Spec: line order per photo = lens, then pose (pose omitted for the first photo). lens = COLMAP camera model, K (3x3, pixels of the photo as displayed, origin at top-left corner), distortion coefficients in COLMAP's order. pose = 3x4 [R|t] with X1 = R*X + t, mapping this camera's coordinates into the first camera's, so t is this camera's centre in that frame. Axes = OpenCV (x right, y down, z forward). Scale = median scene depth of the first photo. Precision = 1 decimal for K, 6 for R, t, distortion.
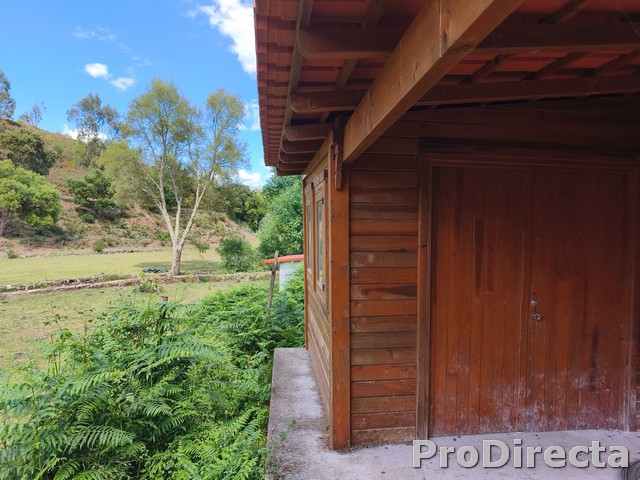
lens RADIAL K [[368.4, 0, 320.0], [0, 368.4, 240.0], [0, 0, 1]] dist [0.002797, -0.005711]
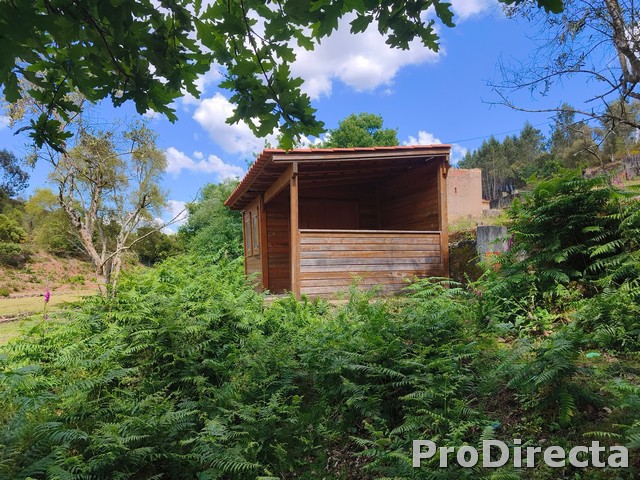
lens RADIAL K [[368.4, 0, 320.0], [0, 368.4, 240.0], [0, 0, 1]] dist [0.002797, -0.005711]
pose [[0.970700, -0.022374, 0.239252, -0.016283], [0.050781, 0.992270, -0.113236, 0.033156], [-0.234869, 0.122068, 0.964332, -0.148456]]
